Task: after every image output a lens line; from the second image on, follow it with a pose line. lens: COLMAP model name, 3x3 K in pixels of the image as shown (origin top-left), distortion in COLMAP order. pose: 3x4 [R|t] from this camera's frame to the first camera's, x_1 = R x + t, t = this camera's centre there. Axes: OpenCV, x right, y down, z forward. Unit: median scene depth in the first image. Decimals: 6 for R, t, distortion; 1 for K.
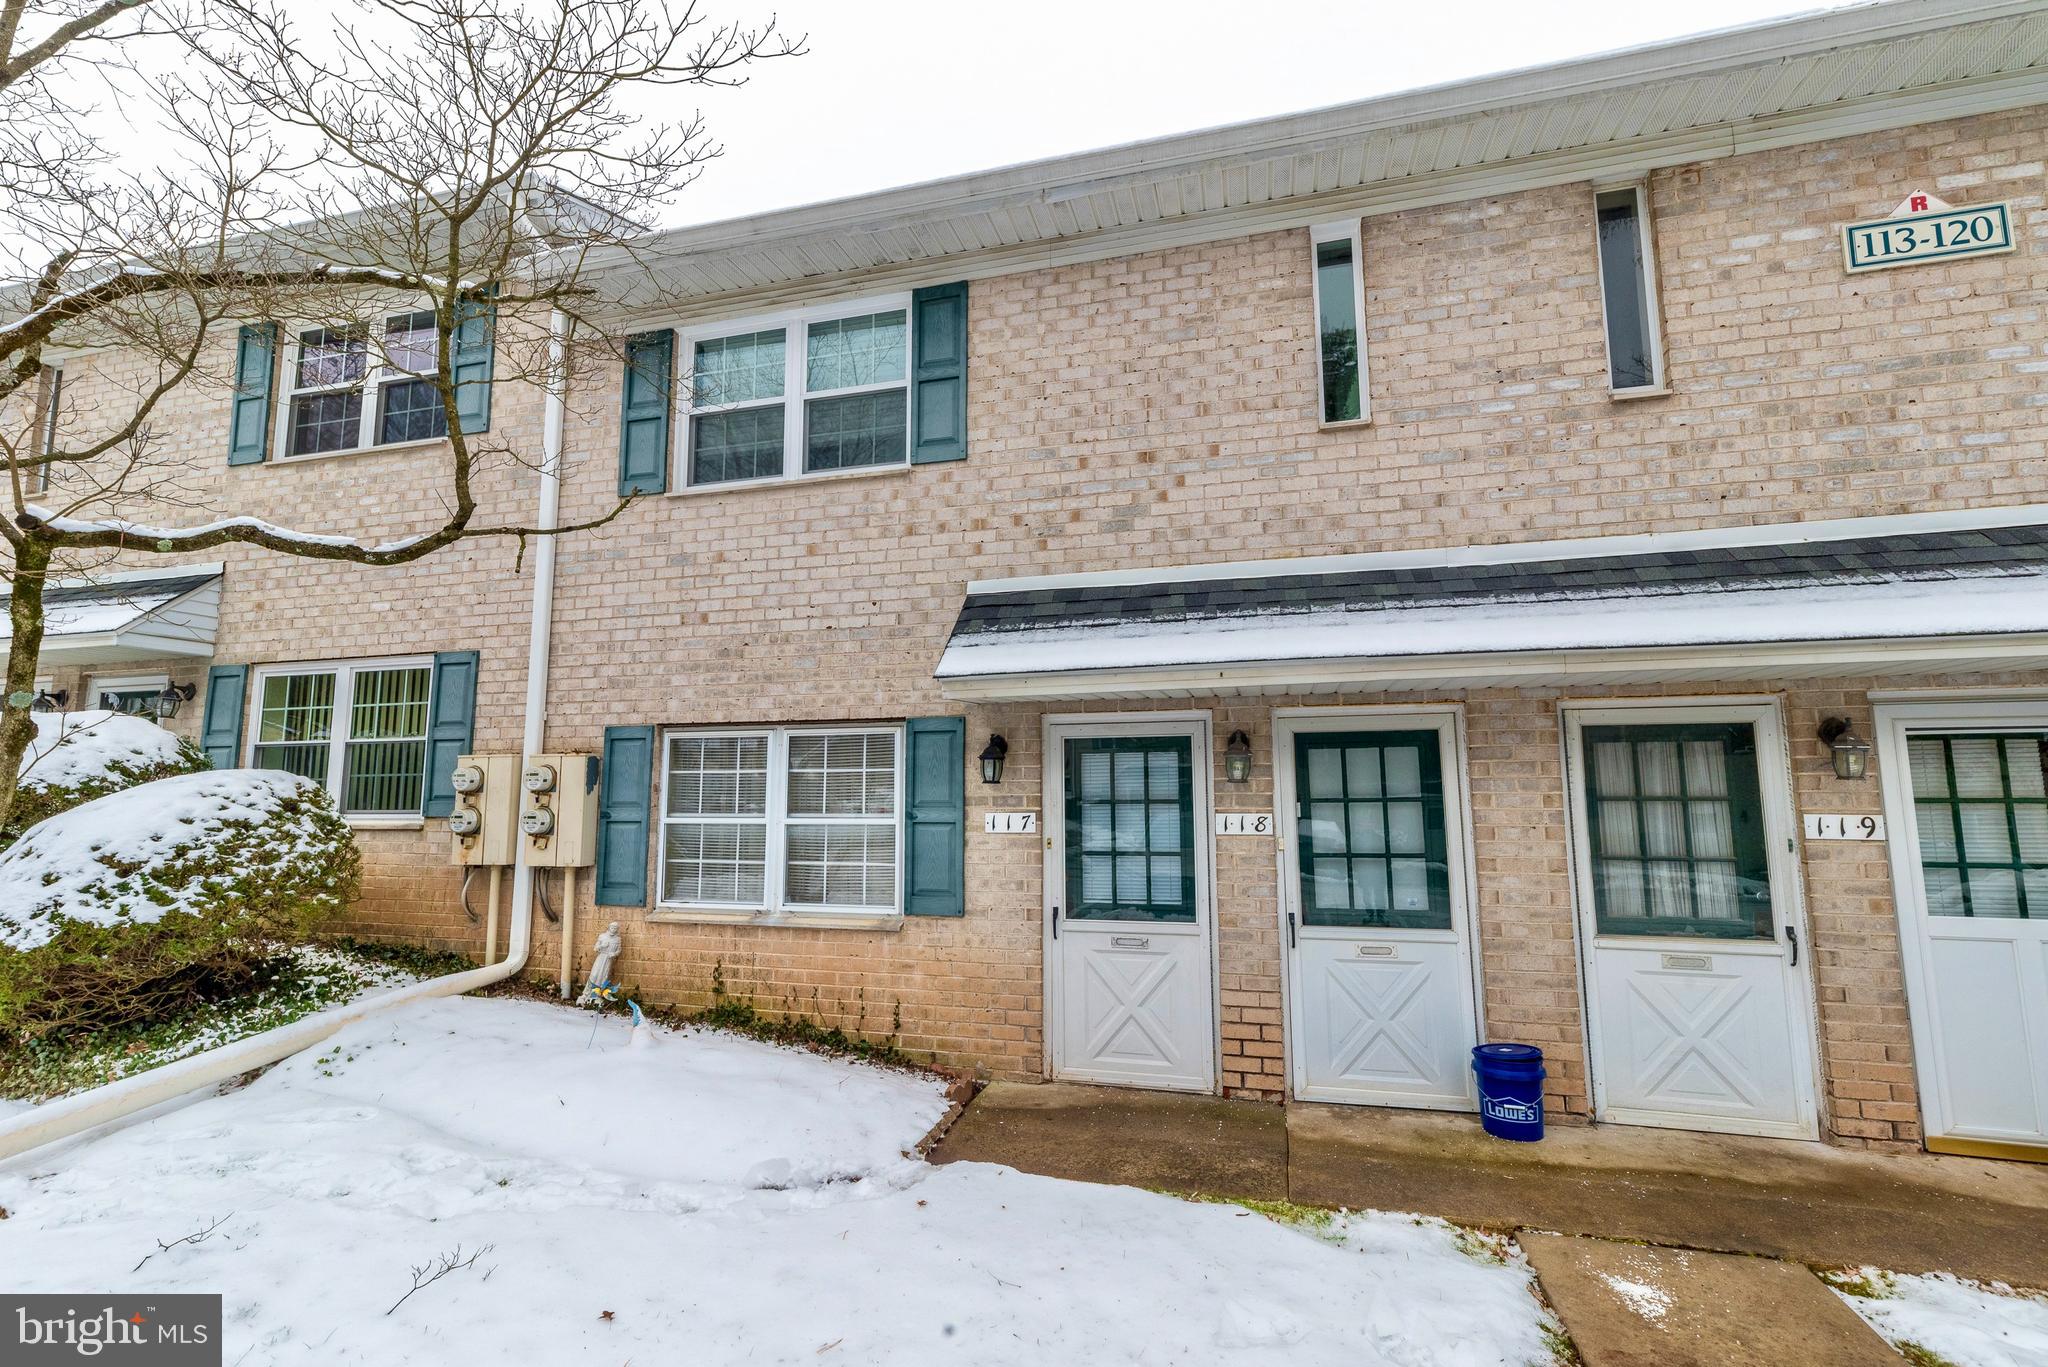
lens RADIAL K [[898.4, 0, 1027.2], [0, 898.4, 690.6], [0, 0, 1]] dist [0.004778, 0.001483]
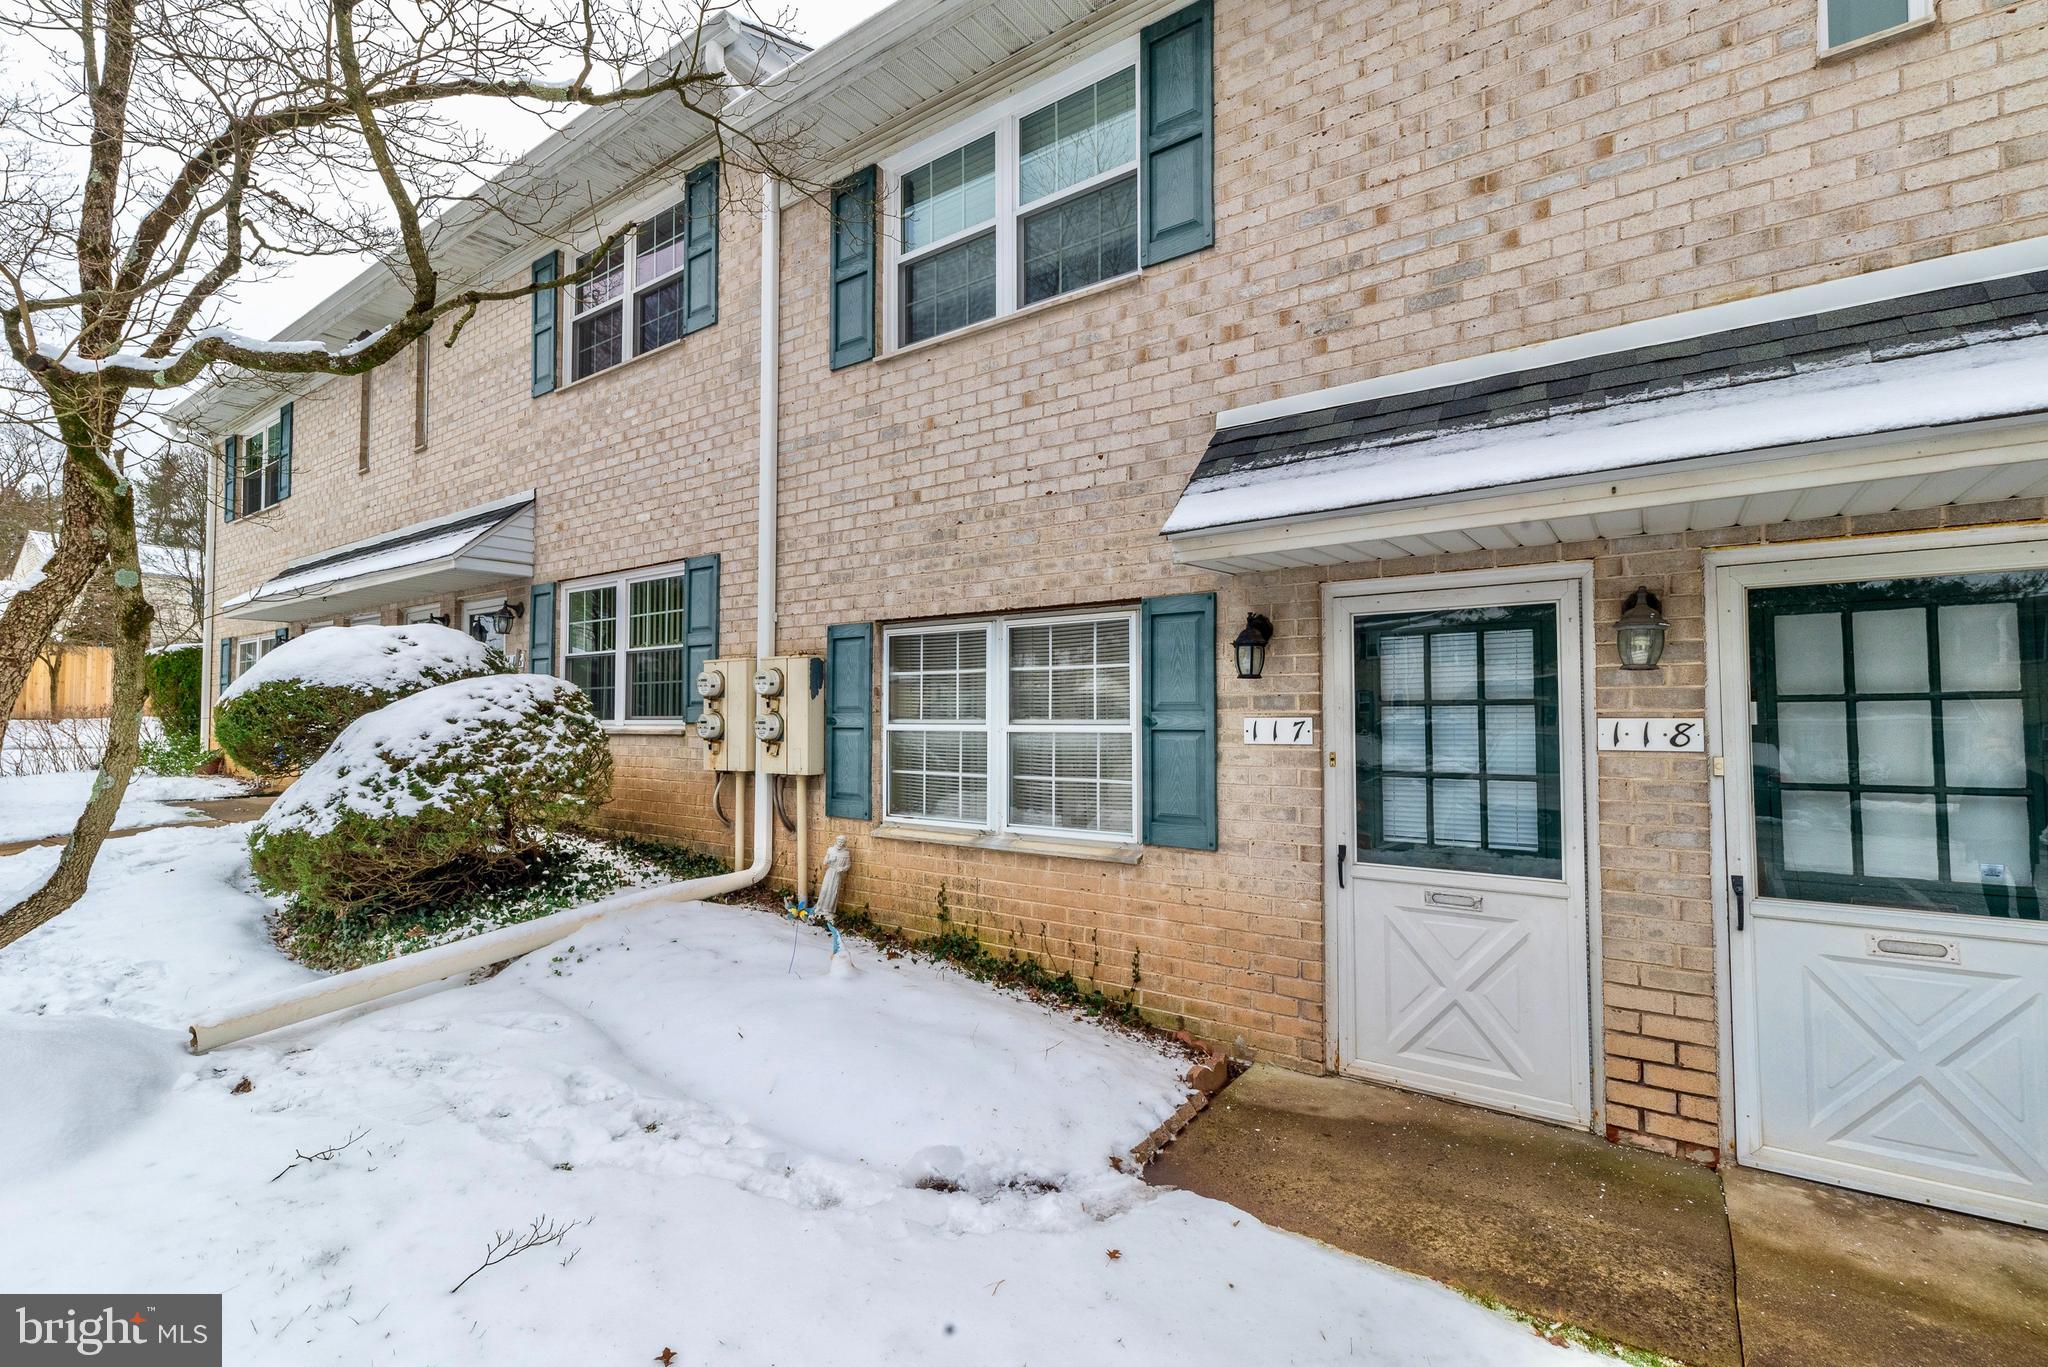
lens RADIAL K [[898.4, 0, 1022.9], [0, 898.4, 690.9], [0, 0, 1]] dist [0.004778, 0.001483]
pose [[0.938162, -0.007290, -0.346121, 0.042382], [0.037538, 0.996026, 0.080771, 0.046389], [0.344156, -0.088769, 0.934707, 0.236385]]
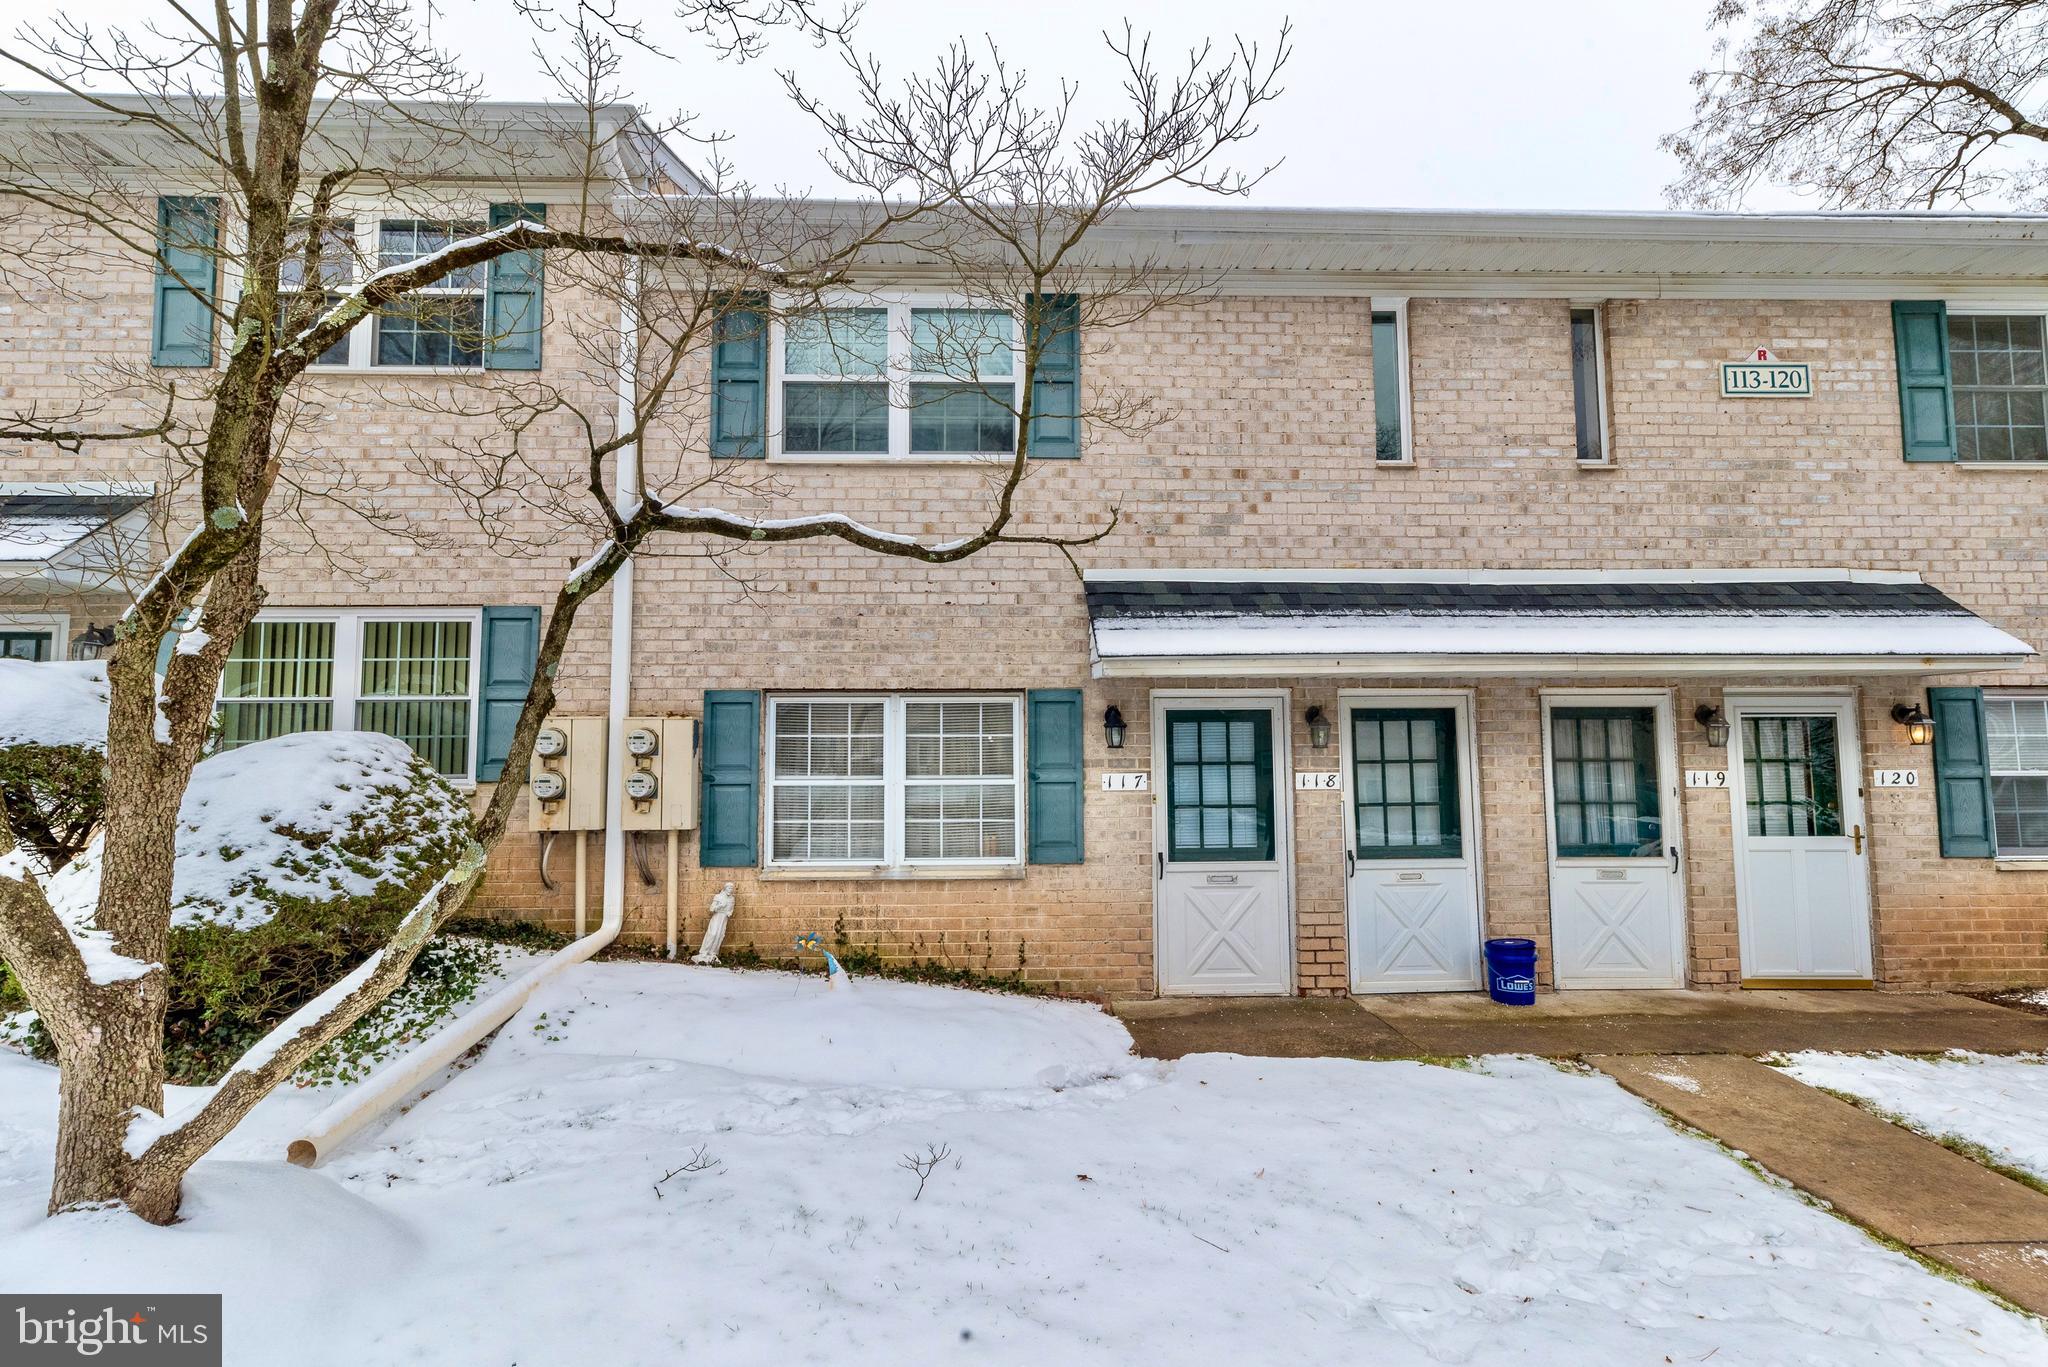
lens RADIAL K [[898.4, 0, 1030.6], [0, 898.4, 692.2], [0, 0, 1]] dist [0.004778, 0.001483]
pose [[0.956790, 0.019276, 0.290141, -0.481695], [-0.032878, 0.998573, 0.042082, -0.013450], [-0.288916, -0.049803, 0.956058, -0.069505]]
